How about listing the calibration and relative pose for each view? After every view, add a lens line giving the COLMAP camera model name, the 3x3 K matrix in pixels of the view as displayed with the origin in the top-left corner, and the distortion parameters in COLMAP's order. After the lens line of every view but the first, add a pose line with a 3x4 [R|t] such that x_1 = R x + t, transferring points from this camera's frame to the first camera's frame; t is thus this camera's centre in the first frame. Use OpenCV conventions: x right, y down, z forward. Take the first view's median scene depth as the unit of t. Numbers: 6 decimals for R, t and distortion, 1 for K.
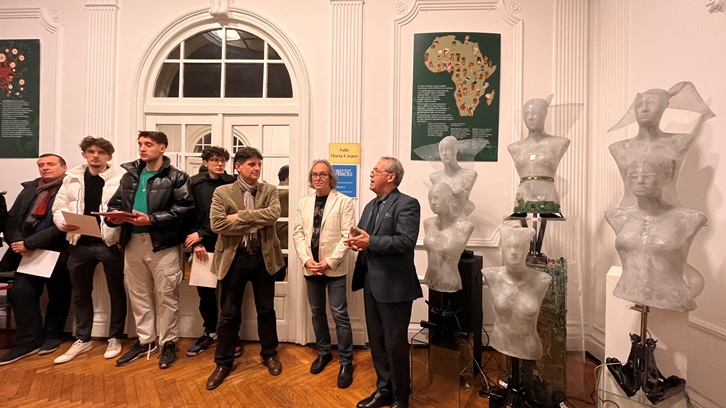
lens RADIAL K [[288.9, 0, 363.0], [0, 288.9, 203.5], [0, 0, 1]] dist [-0.003836, -0.000402]
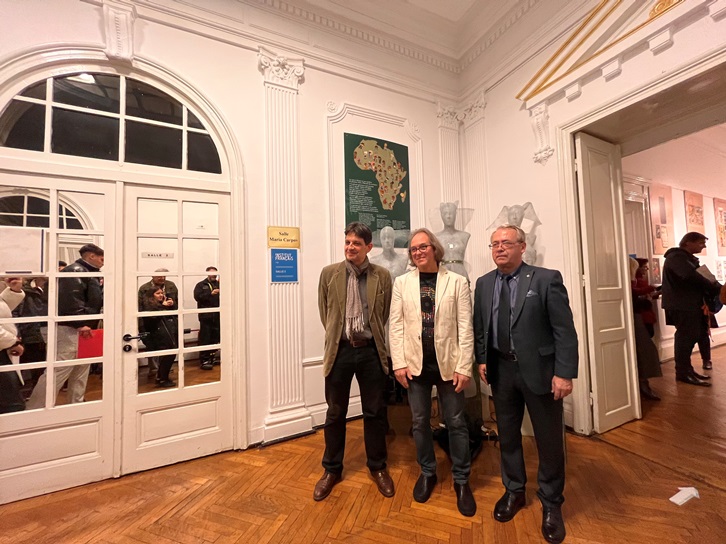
lens RADIAL K [[291.9, 0, 363.6], [0, 291.9, 271.9], [0, 0, 1]] dist [-0.000230, -0.000633]
pose [[0.882246, -0.021089, 0.470316, -0.299074], [0.044896, 0.998212, -0.039458, -0.004035], [-0.468643, 0.055927, 0.881615, 0.002025]]
